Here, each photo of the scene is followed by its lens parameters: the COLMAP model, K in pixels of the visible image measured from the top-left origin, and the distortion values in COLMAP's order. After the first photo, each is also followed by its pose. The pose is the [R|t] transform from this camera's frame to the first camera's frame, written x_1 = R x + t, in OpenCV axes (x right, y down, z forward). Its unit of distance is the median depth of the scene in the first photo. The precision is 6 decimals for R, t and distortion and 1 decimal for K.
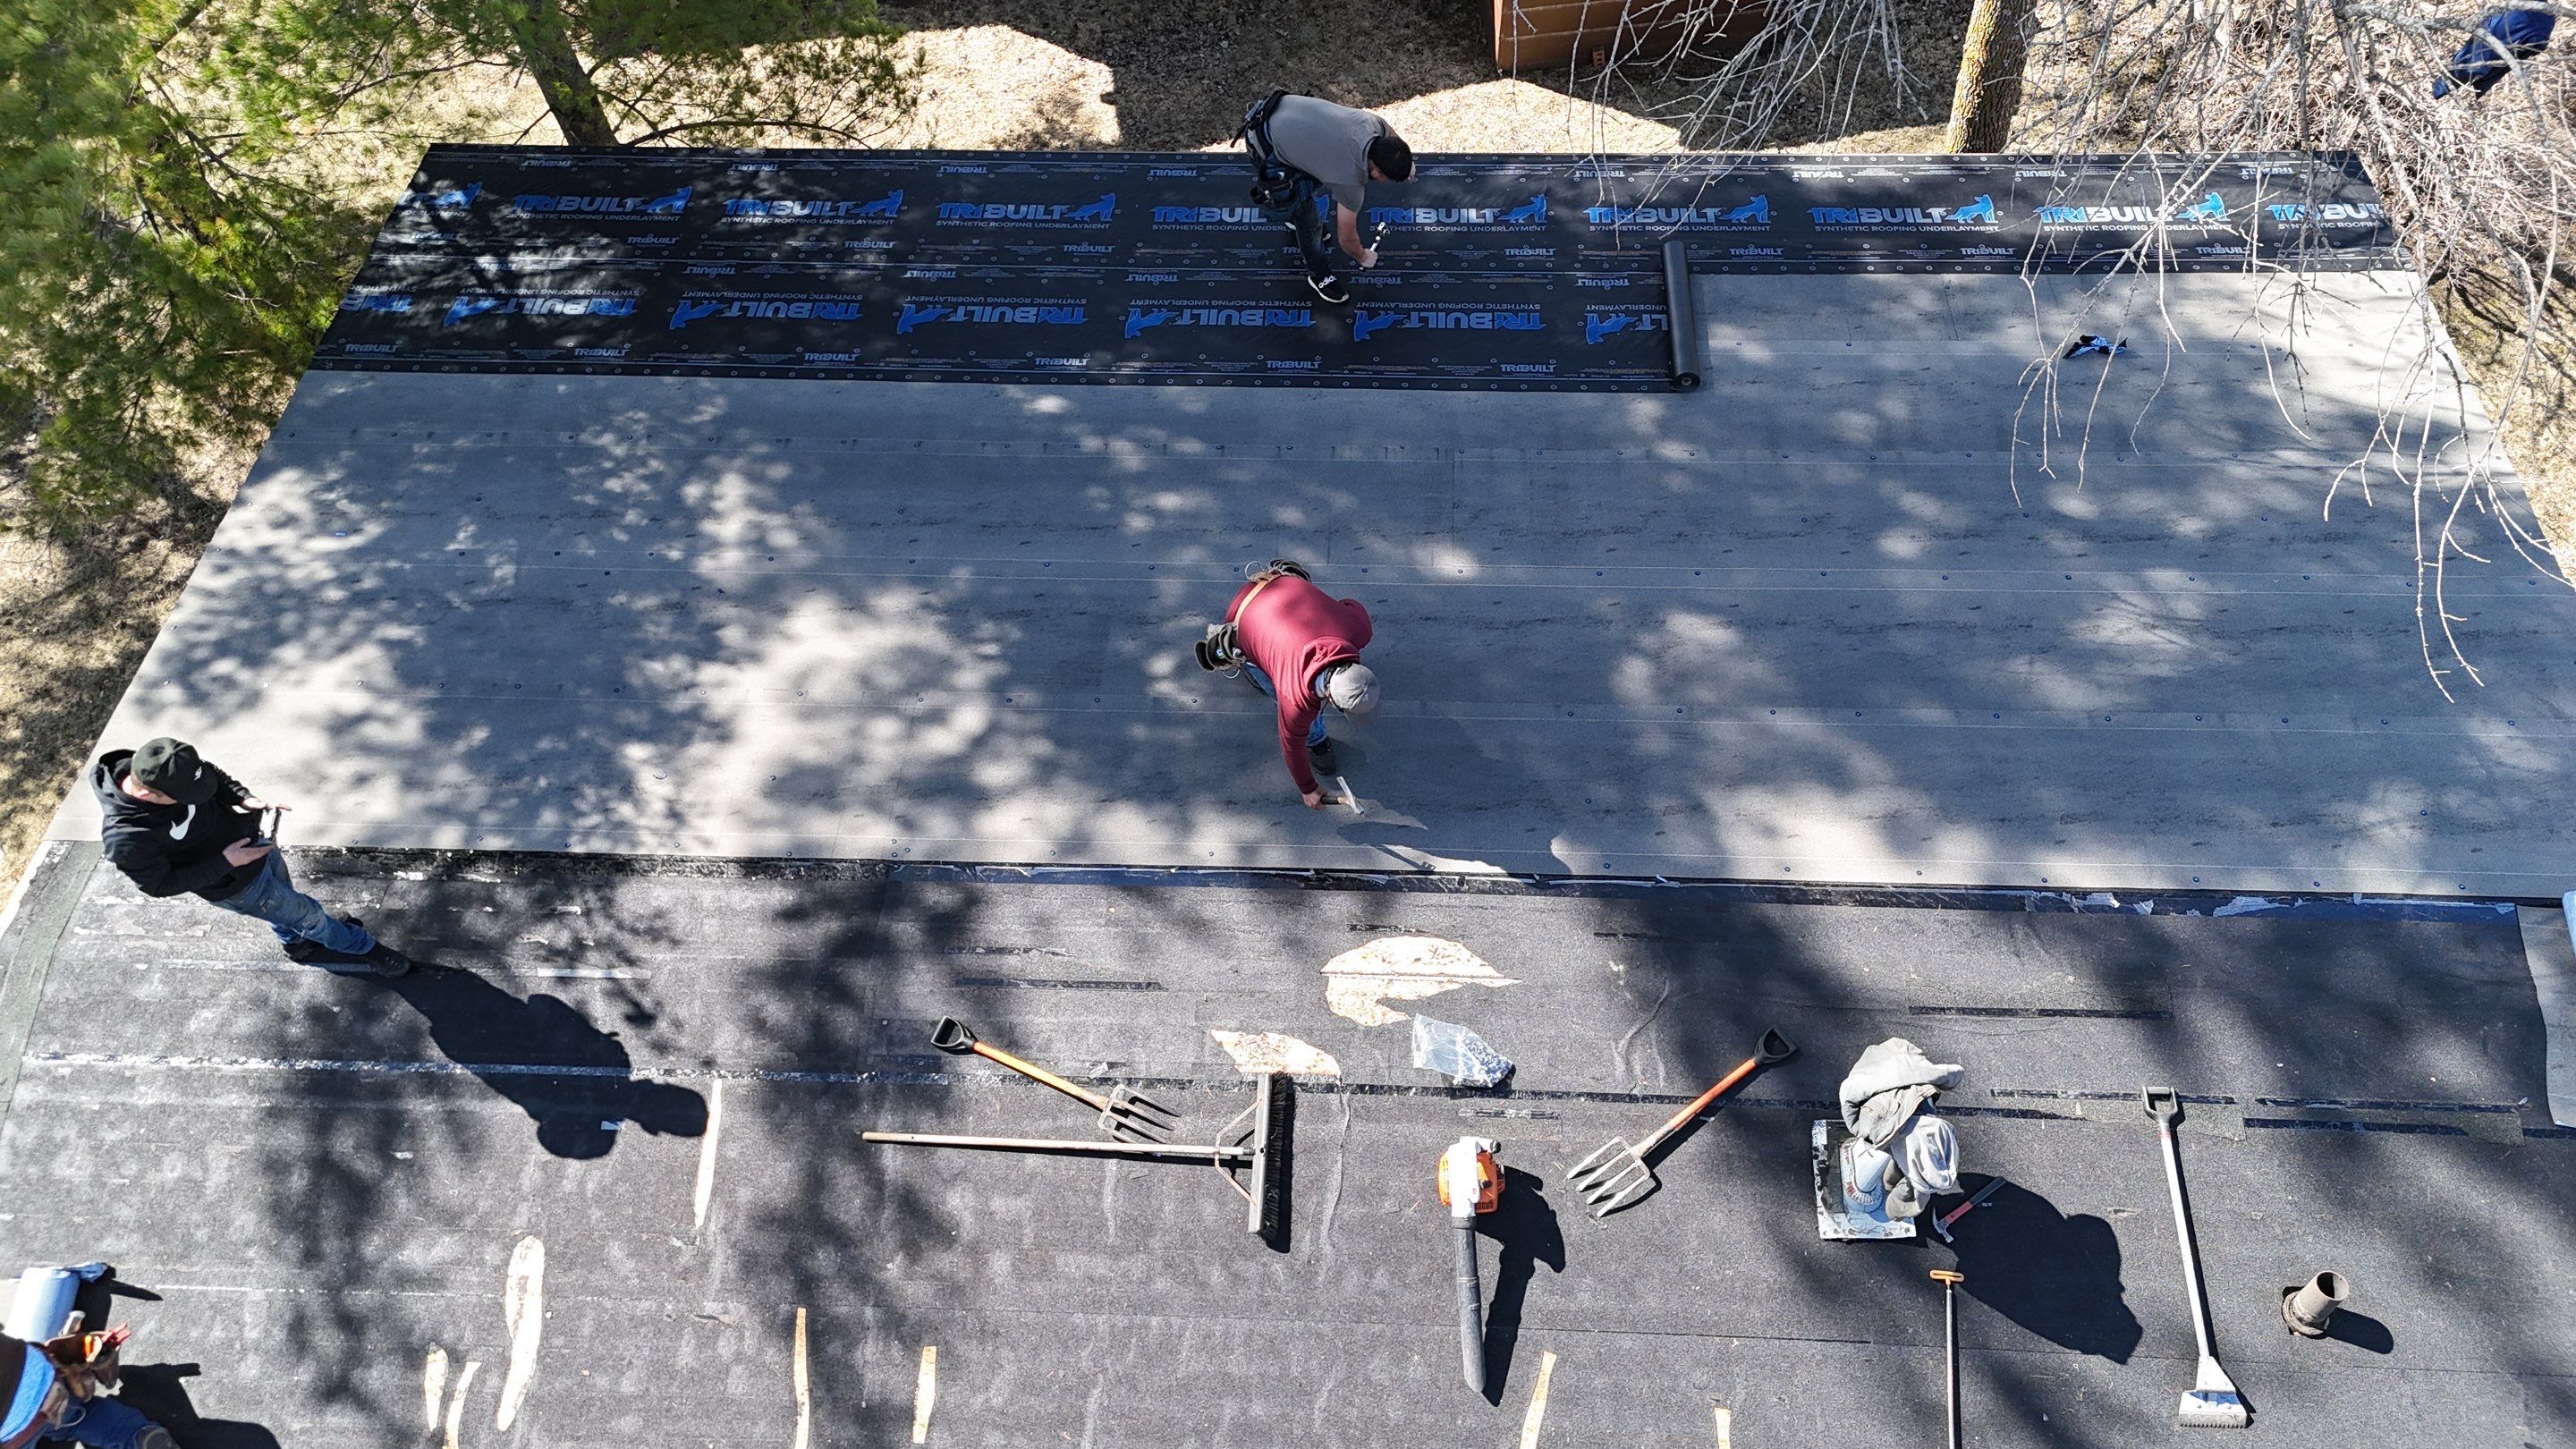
lens RADIAL K [[1884.6, 0, 1285.8], [0, 1884.6, 739.0], [0, 0, 1]] dist [0.073153, -0.067760]
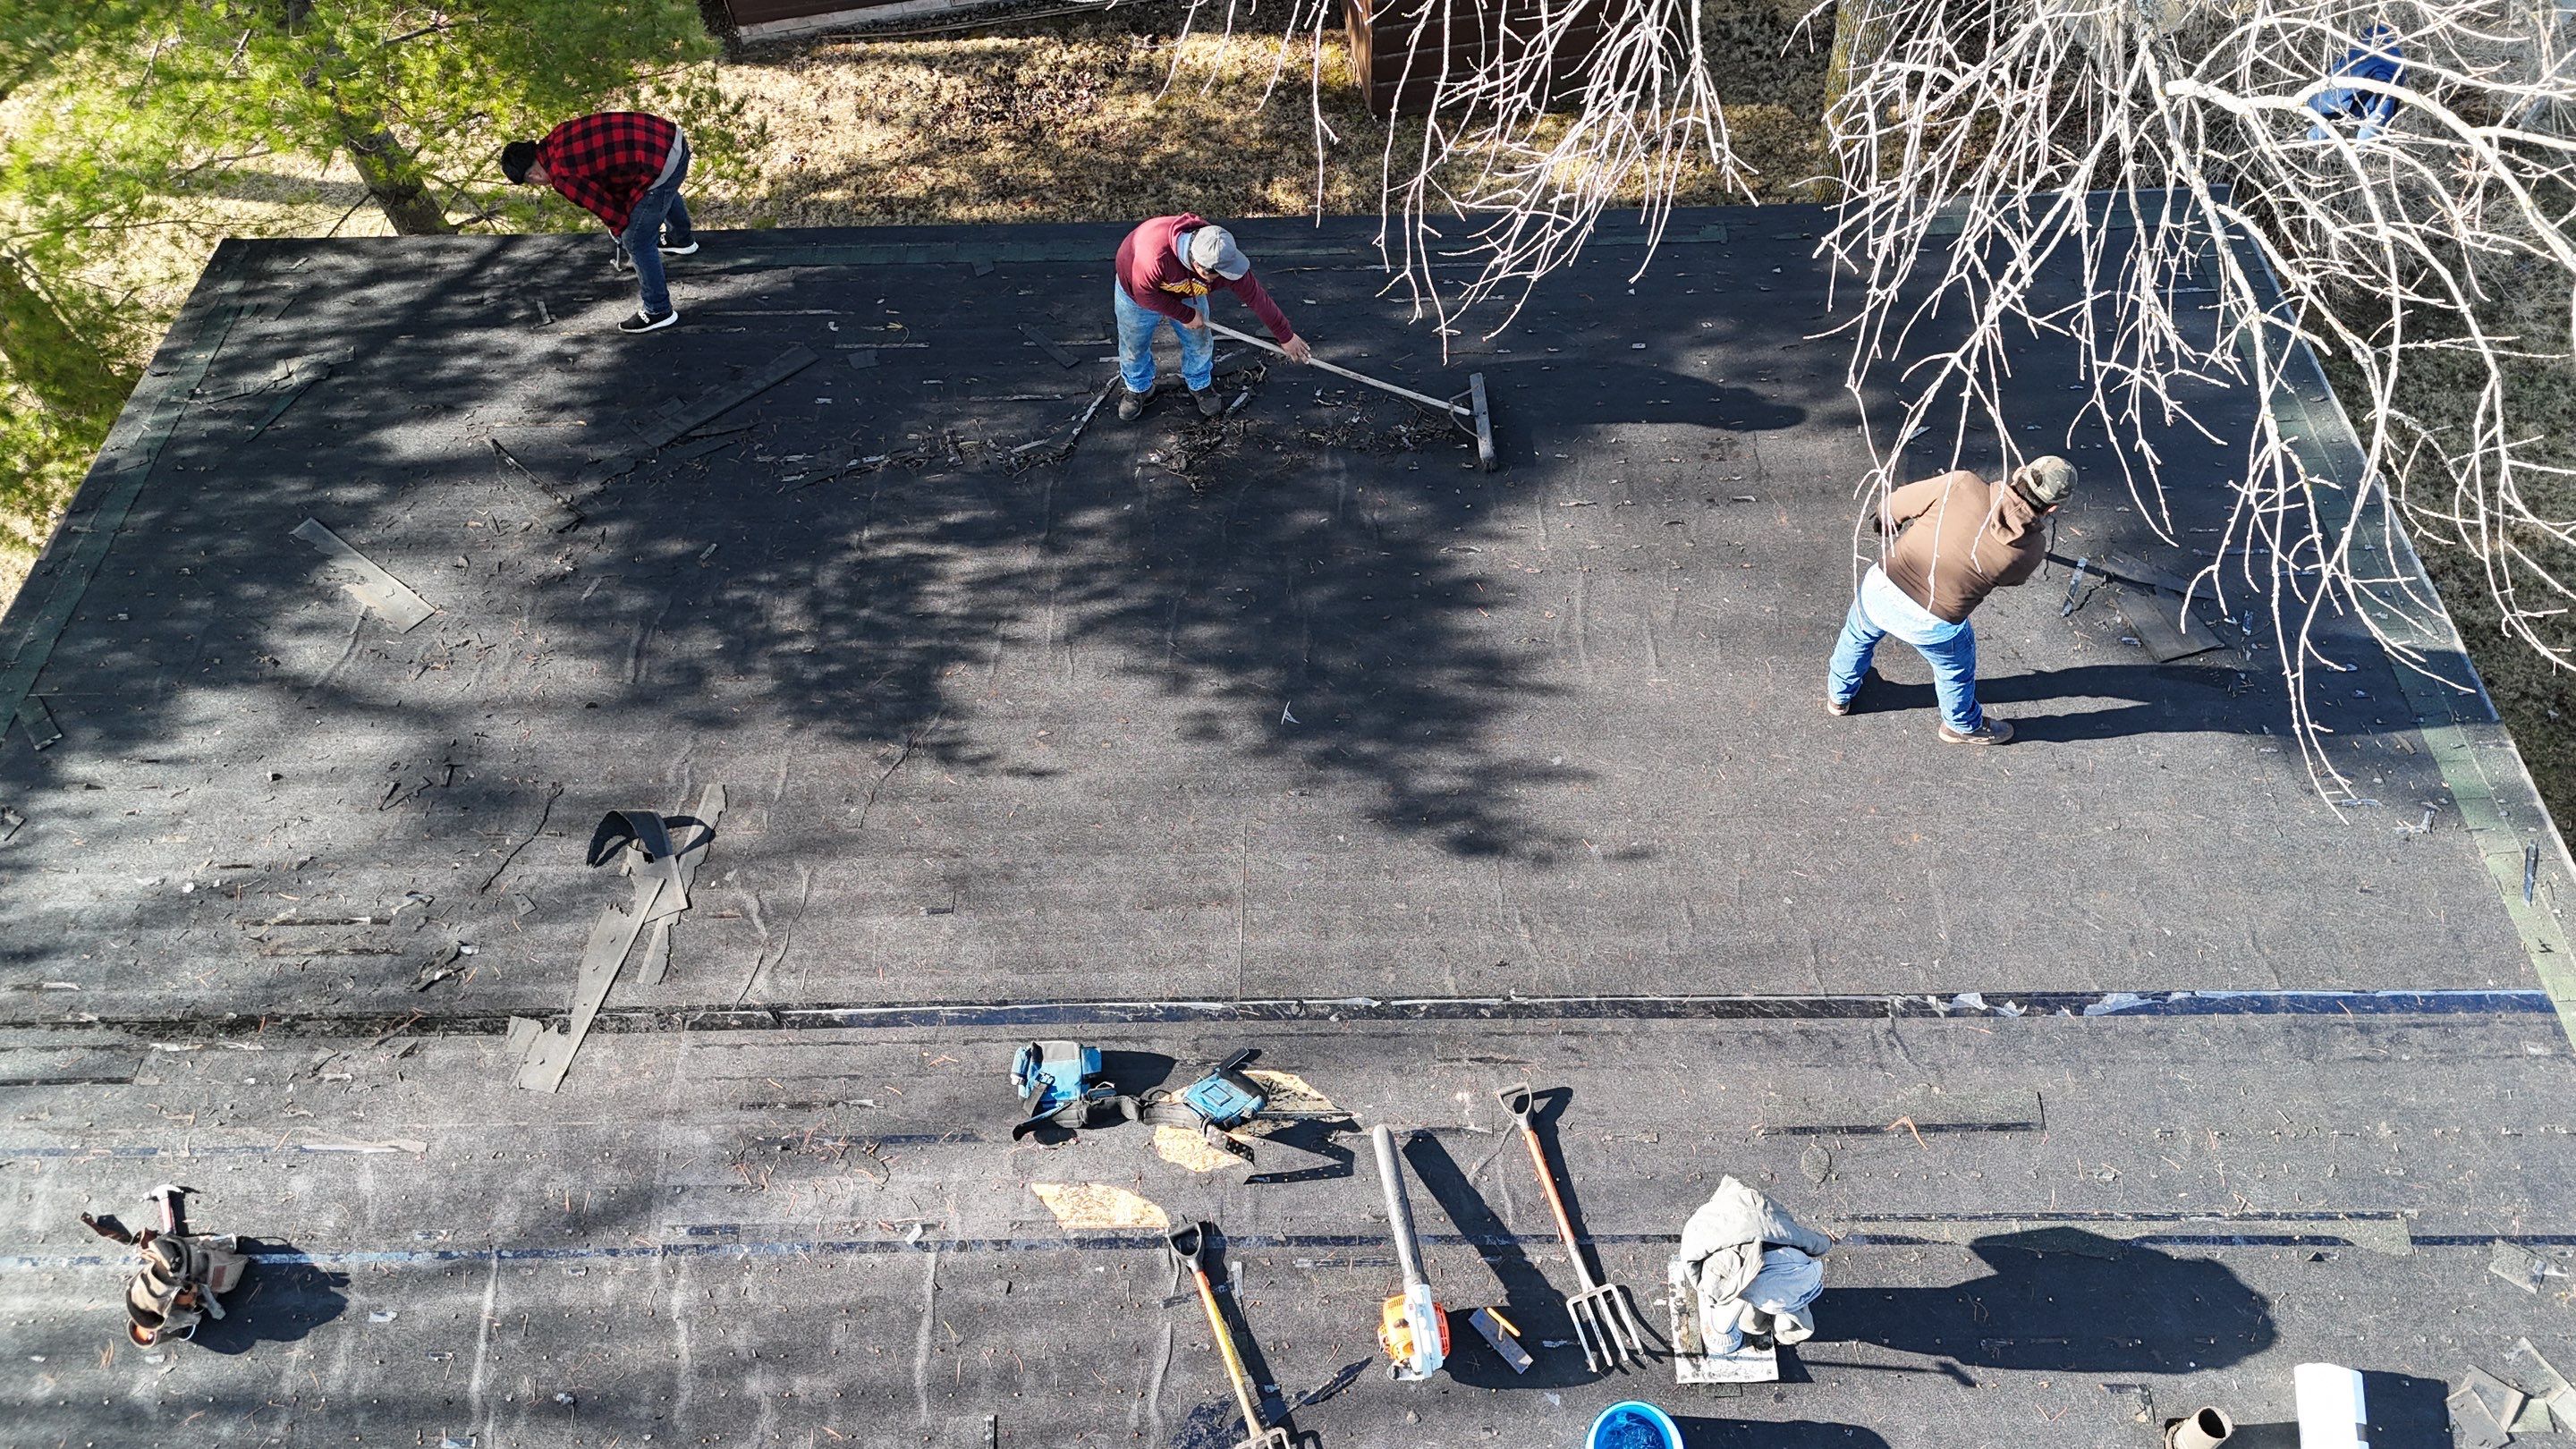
lens RADIAL K [[1884.6, 0, 1290.8], [0, 1884.6, 718.5], [0, 0, 1]] dist [0.073153, -0.067760]
pose [[0.999064, -0.037358, 0.021792, 0.078267], [0.037721, 0.999153, -0.016475, -0.056251], [-0.021158, 0.017281, 0.999627, 0.056706]]
